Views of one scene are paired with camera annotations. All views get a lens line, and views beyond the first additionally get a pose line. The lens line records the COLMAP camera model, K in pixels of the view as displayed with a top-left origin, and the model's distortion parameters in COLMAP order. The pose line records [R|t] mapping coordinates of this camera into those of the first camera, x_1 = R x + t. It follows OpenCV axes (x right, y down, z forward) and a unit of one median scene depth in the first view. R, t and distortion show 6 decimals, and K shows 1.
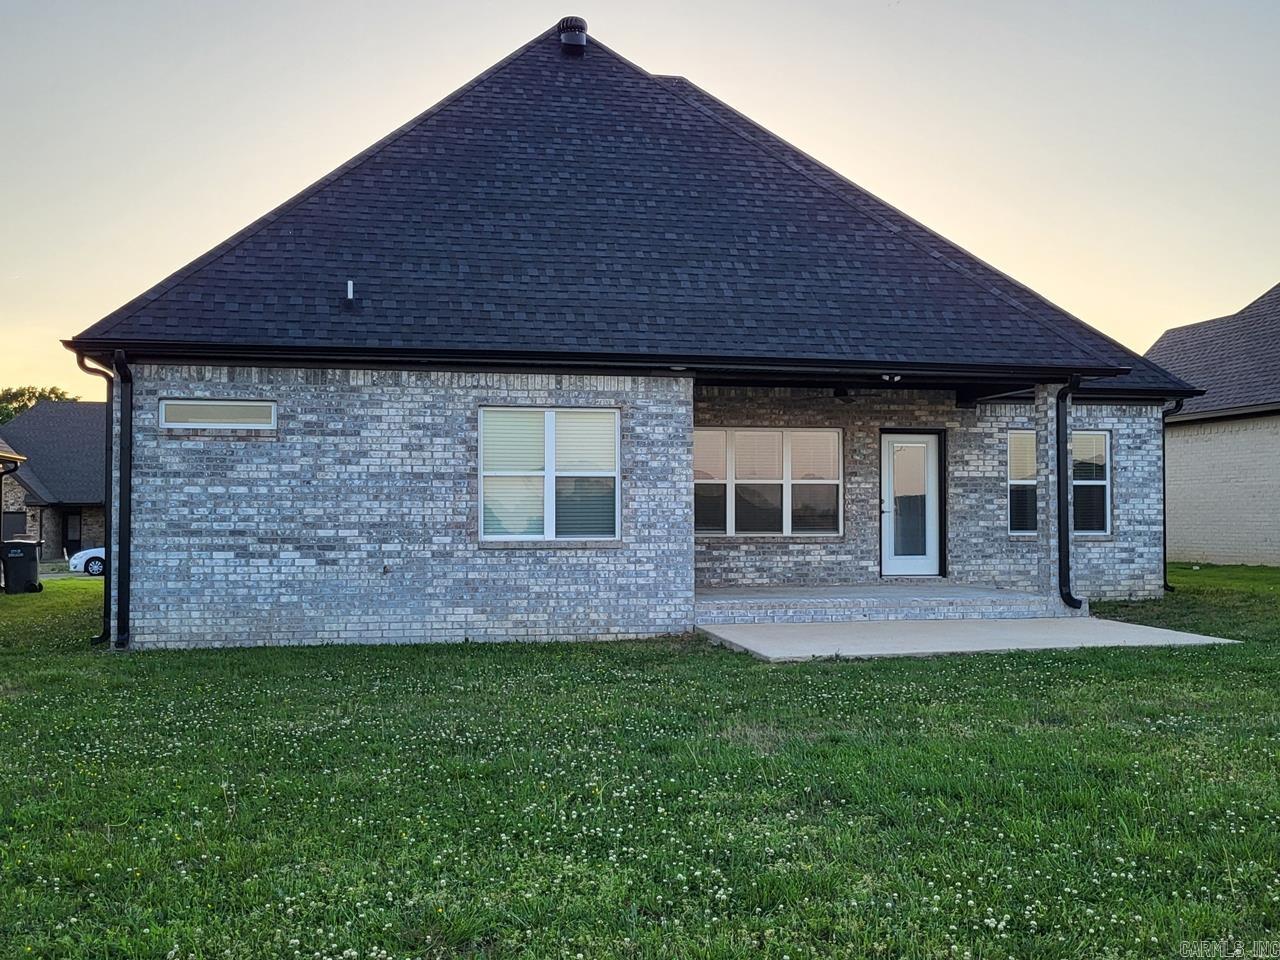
lens RADIAL K [[972.3, 0, 642.8], [0, 972.3, 488.2], [0, 0, 1]] dist [0.008216, 0.003469]
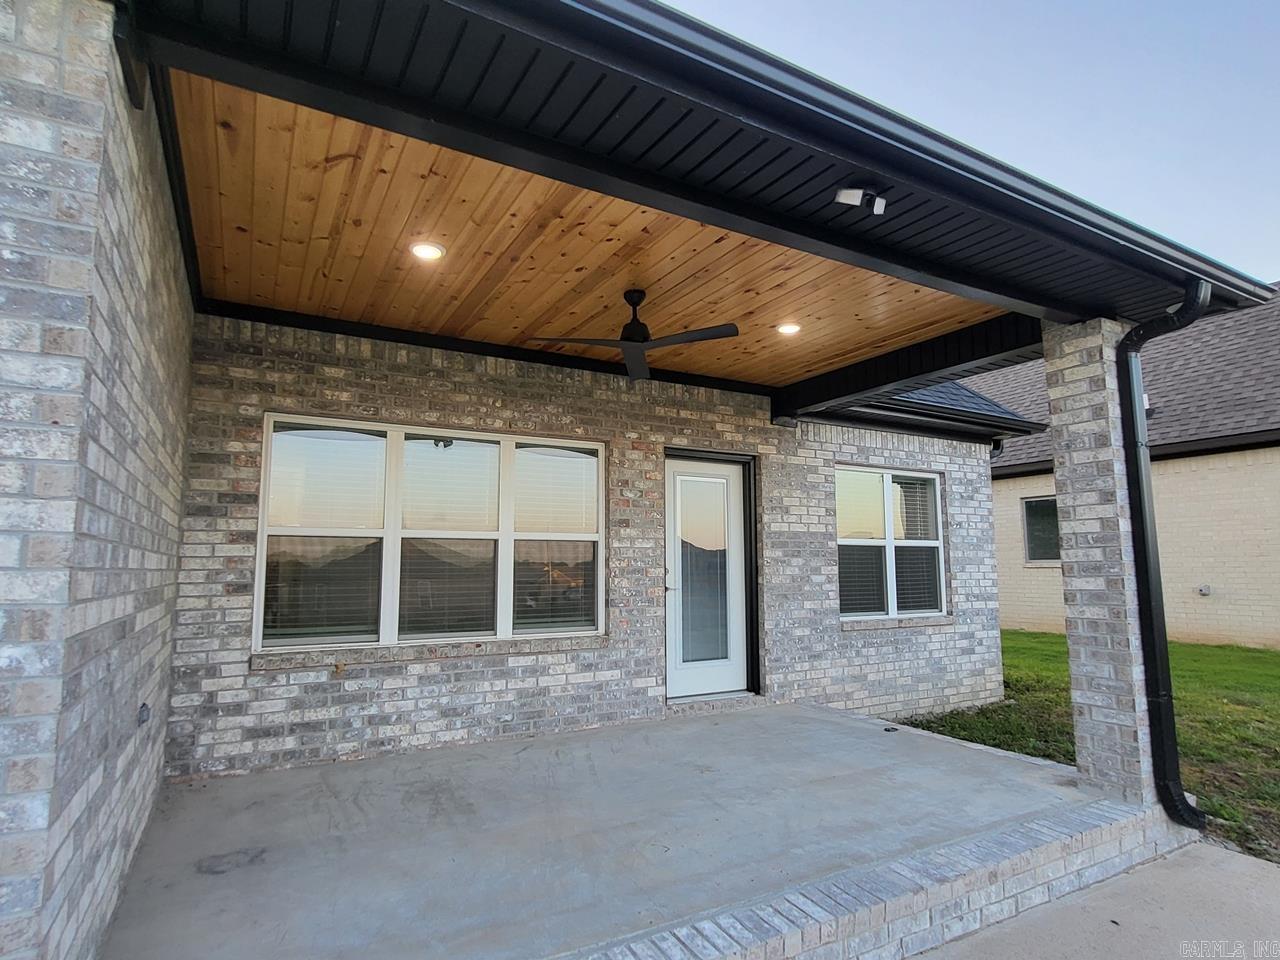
lens RADIAL K [[721.2, 0, 641.1], [0, 721.2, 492.6], [0, 0, 1]] dist [-0.004737, -0.000165]
pose [[0.936160, 0.033929, 0.349933, 0.077083], [-0.005150, 0.996549, -0.082846, 0.002380], [-0.351536, 0.075755, 0.933104, 0.591626]]
